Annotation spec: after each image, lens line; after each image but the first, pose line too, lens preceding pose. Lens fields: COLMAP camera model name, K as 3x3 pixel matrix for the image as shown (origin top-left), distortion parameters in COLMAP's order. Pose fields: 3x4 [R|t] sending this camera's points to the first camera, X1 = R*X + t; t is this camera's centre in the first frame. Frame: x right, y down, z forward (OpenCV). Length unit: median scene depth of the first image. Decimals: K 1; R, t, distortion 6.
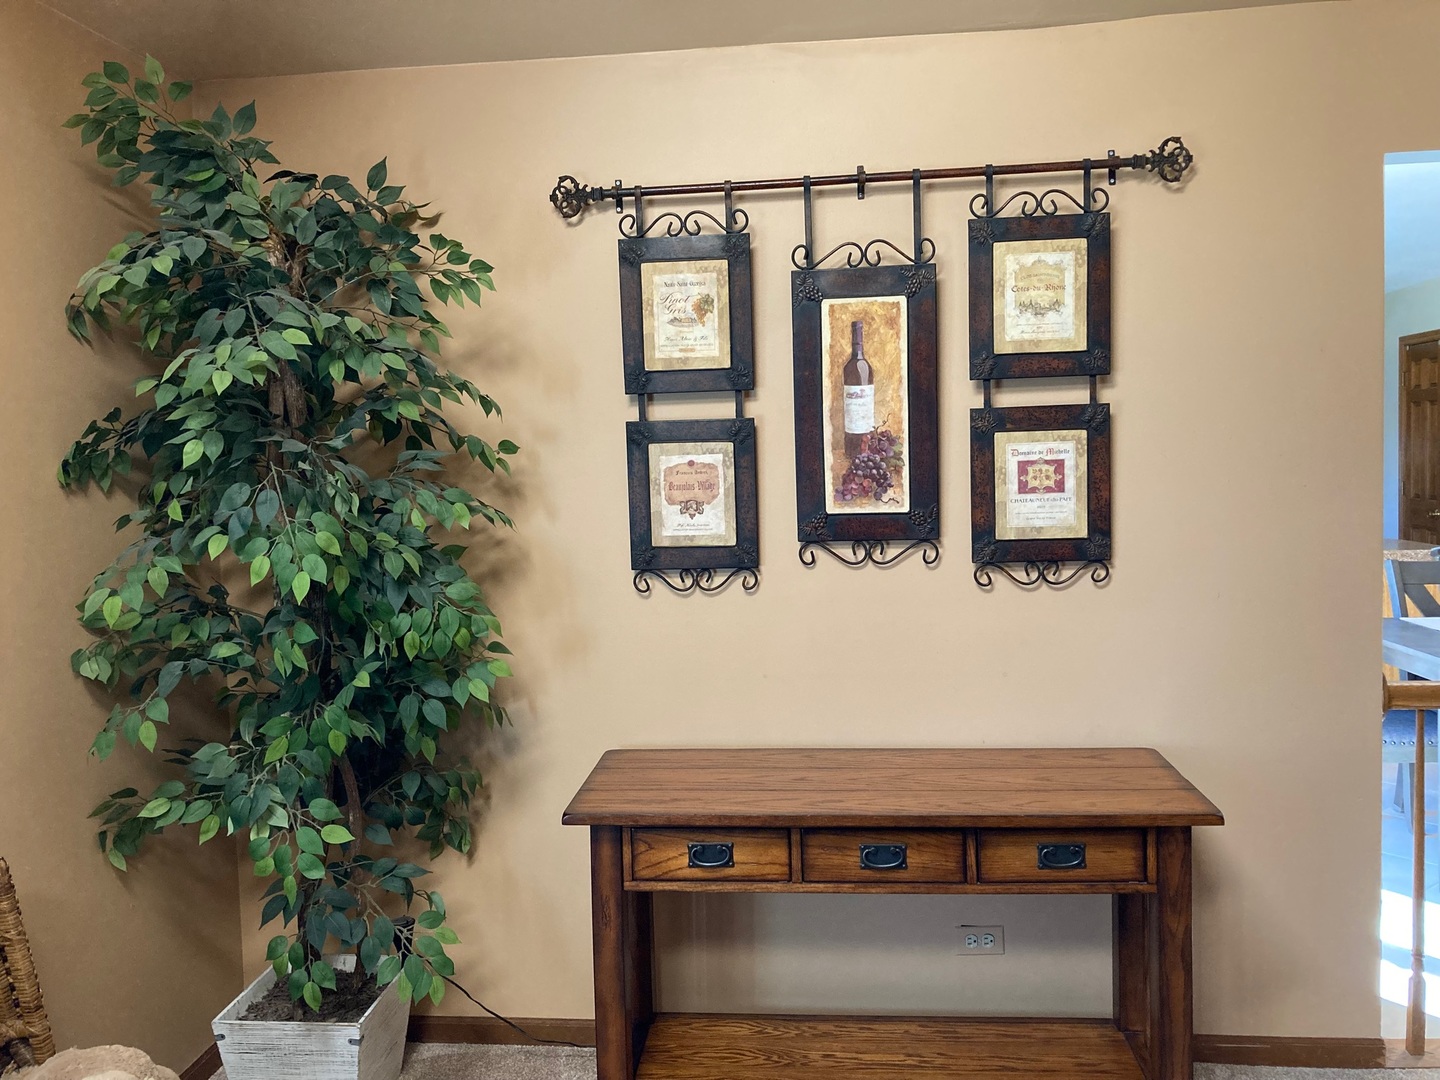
lens RADIAL K [[1183.7, 0, 698.3], [0, 1183.7, 529.8], [0, 0, 1]] dist [0.043317, -0.054397]
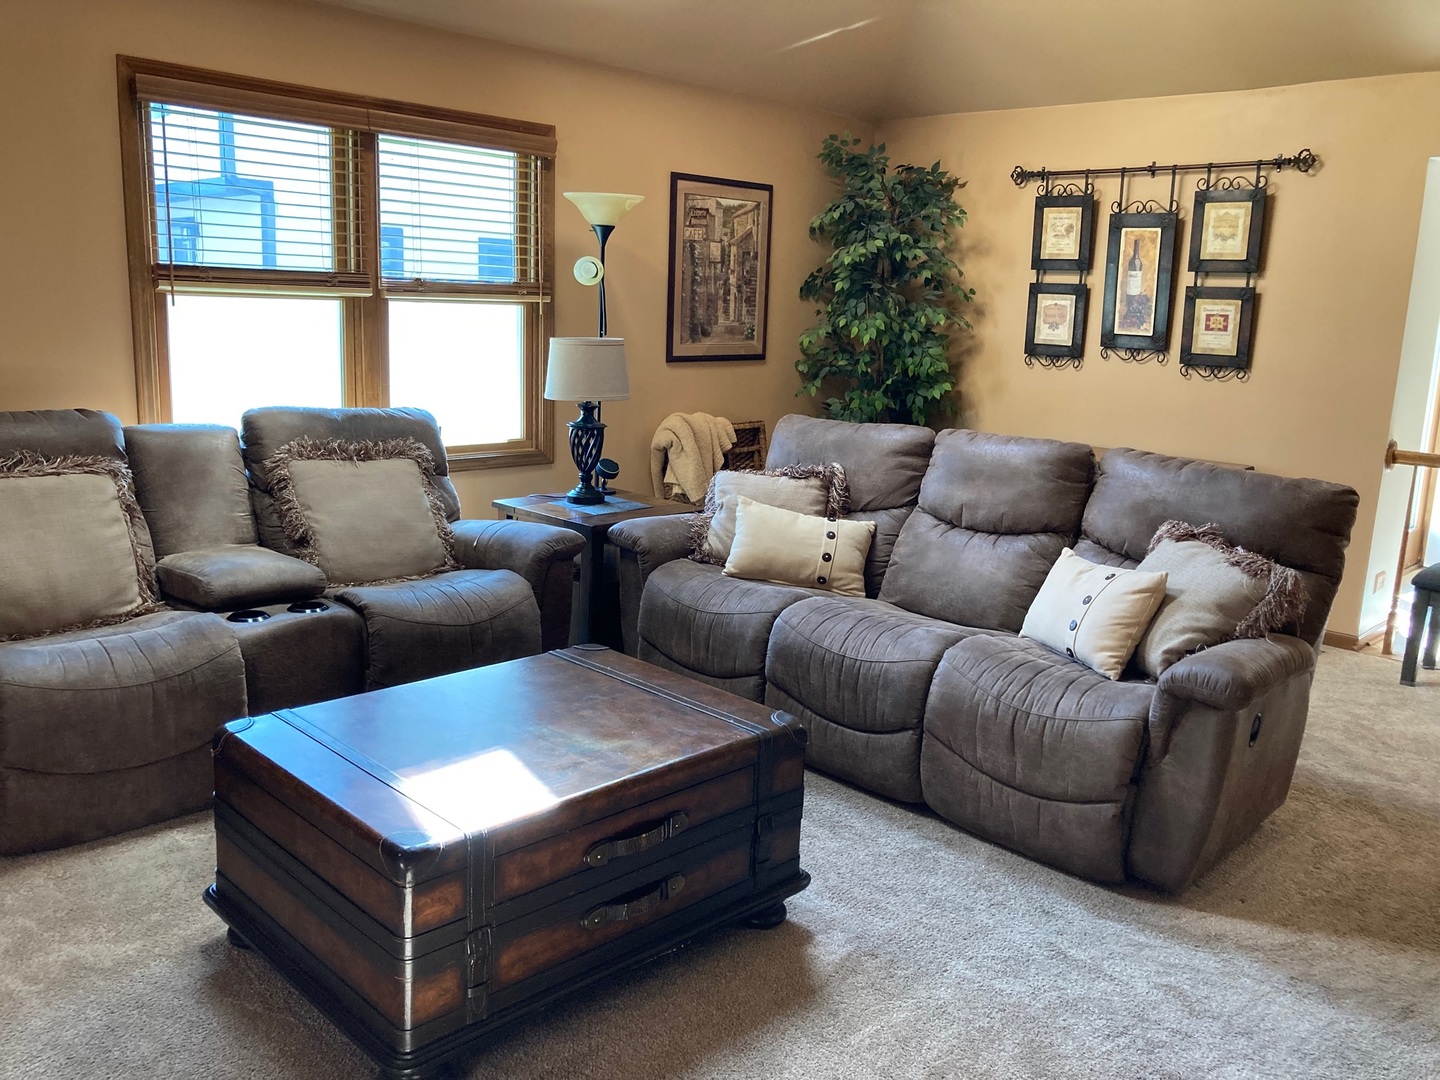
lens RADIAL K [[1183.7, 0, 698.3], [0, 1183.7, 529.8], [0, 0, 1]] dist [0.043317, -0.054397]
pose [[0.784923, 0.180707, -0.592656, 0.851980], [-0.103195, 0.981292, 0.162532, 0.060706], [0.610939, -0.066416, 0.788887, -1.128444]]
